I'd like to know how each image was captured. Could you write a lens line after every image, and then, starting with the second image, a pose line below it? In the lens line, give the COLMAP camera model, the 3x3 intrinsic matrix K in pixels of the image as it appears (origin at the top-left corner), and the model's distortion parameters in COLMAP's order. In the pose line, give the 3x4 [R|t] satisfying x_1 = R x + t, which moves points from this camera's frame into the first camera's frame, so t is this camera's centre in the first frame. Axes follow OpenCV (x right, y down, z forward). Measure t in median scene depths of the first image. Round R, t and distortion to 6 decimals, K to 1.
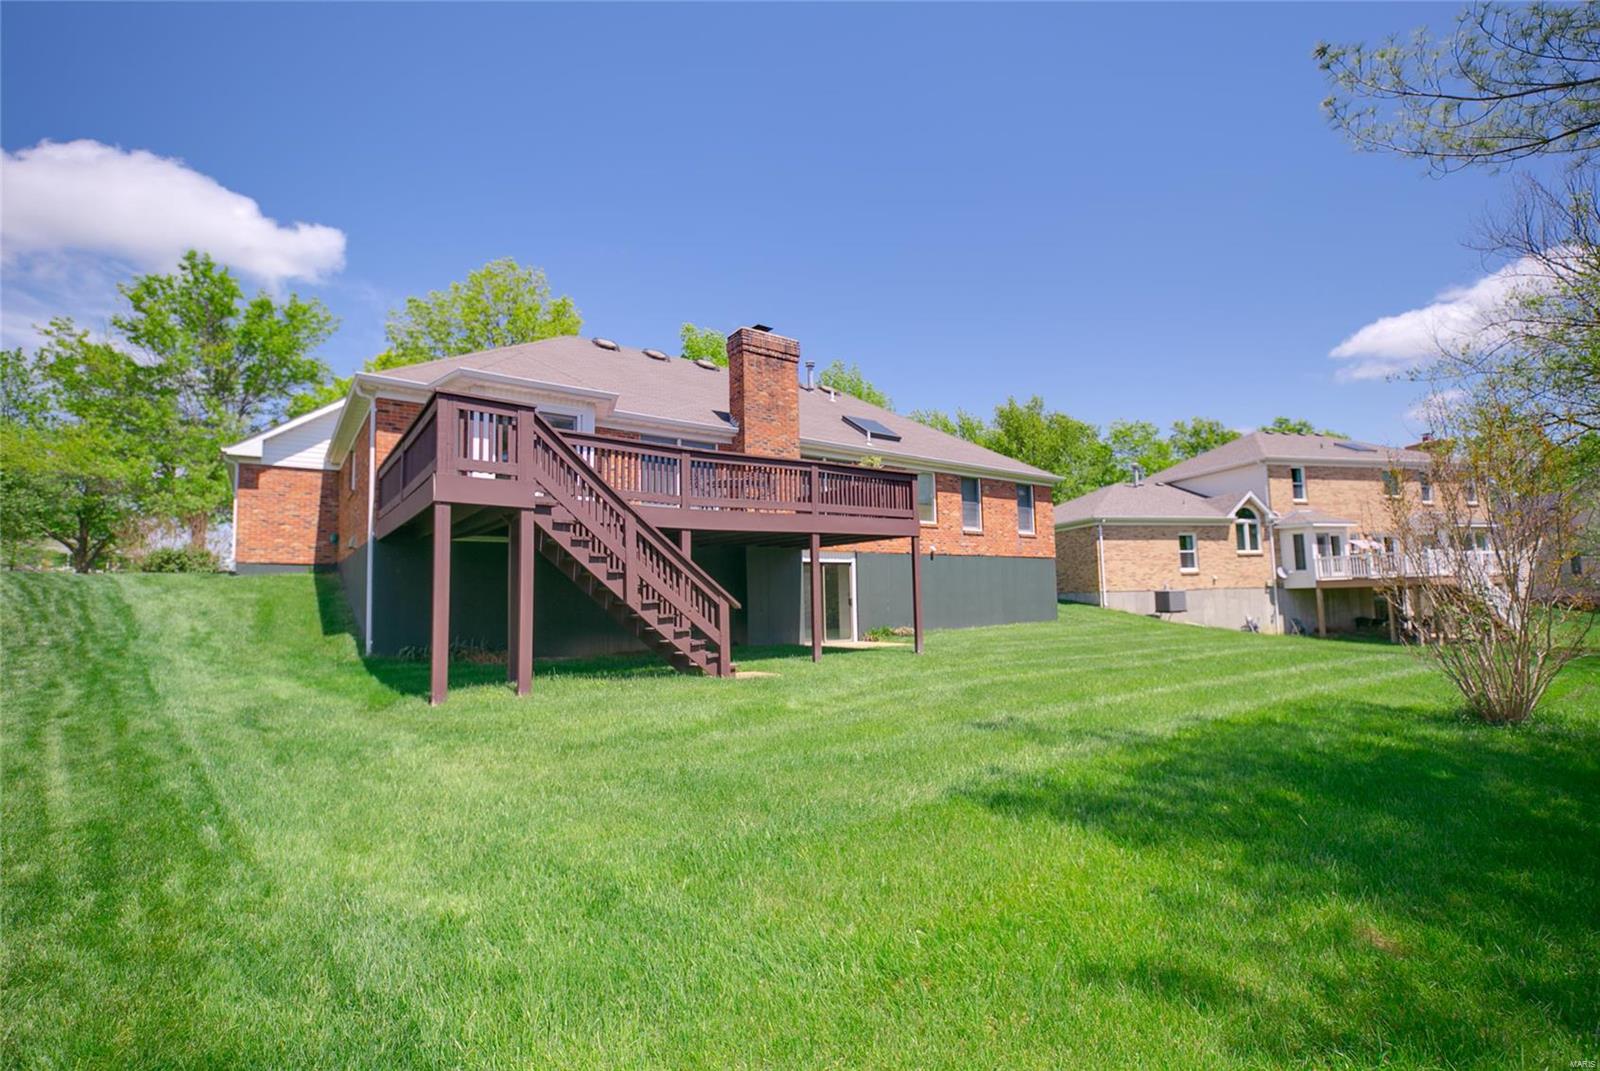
lens RADIAL K [[698.8, 0, 804.6], [0, 698.8, 541.5], [0, 0, 1]] dist [-0.011522, 0.000310]
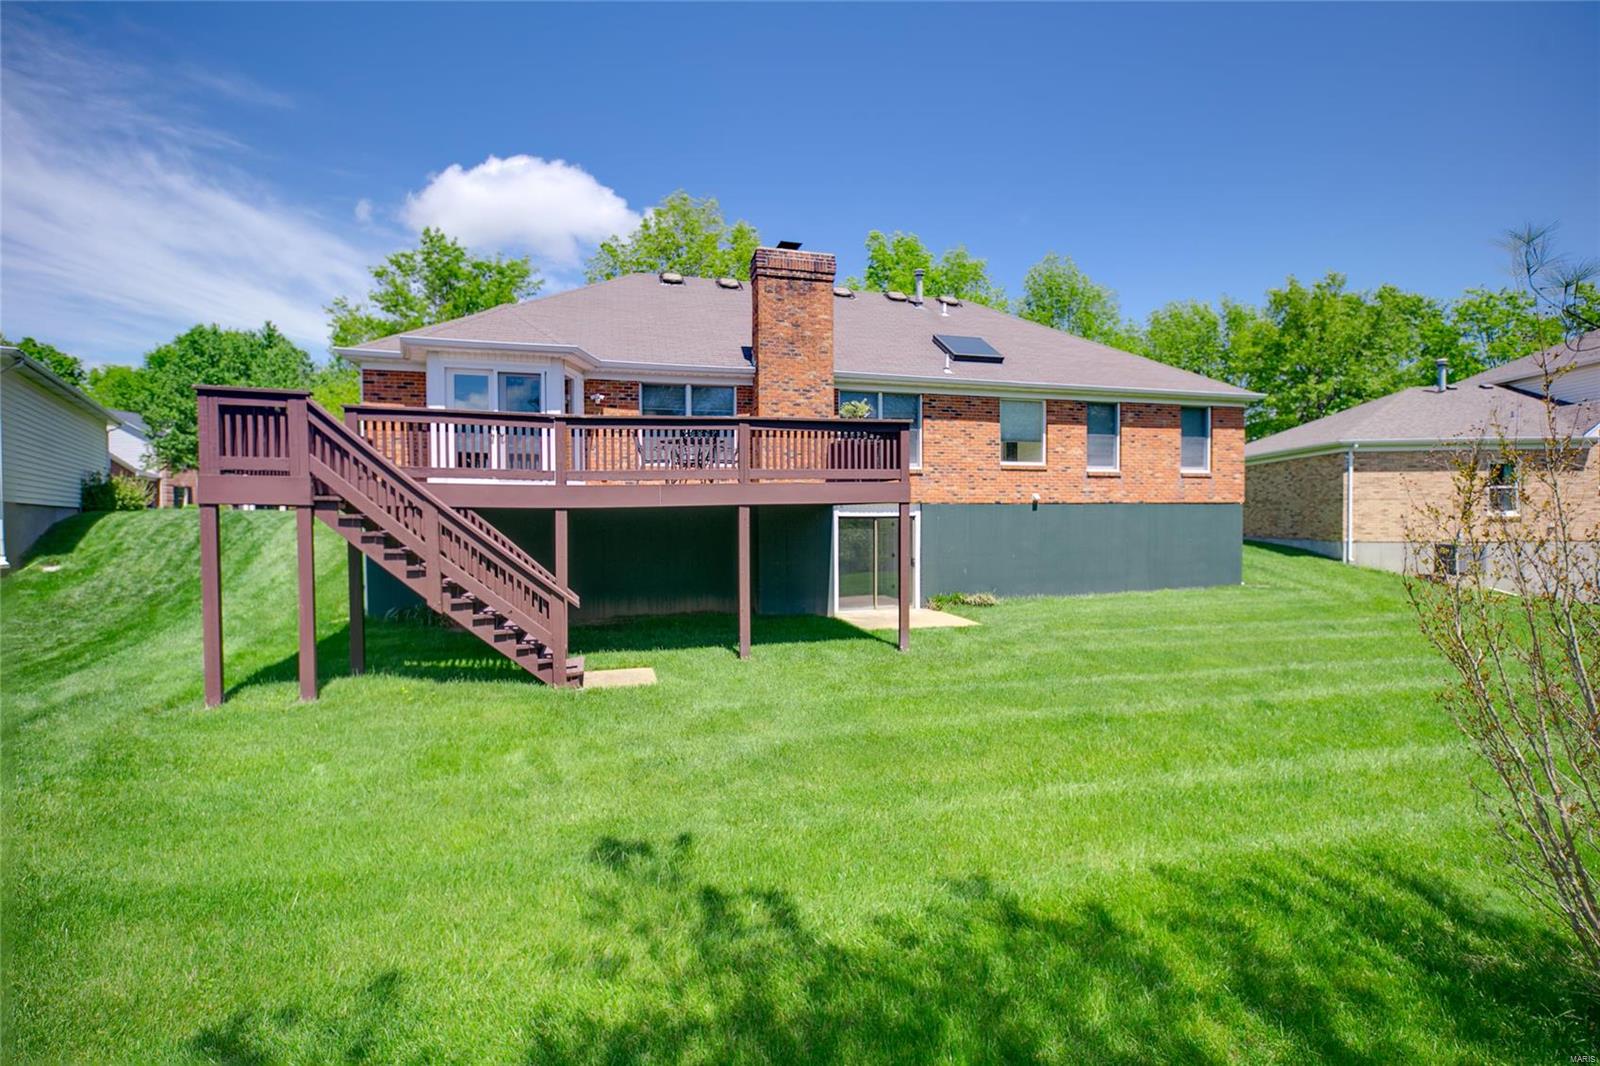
lens RADIAL K [[698.8, 0, 797.3], [0, 698.8, 526.4], [0, 0, 1]] dist [-0.011522, 0.000310]
pose [[0.930488, 0.023409, -0.365573, 0.204242], [0.014798, 0.994740, 0.101361, -0.038039], [0.366023, -0.099725, 0.925247, 0.137669]]
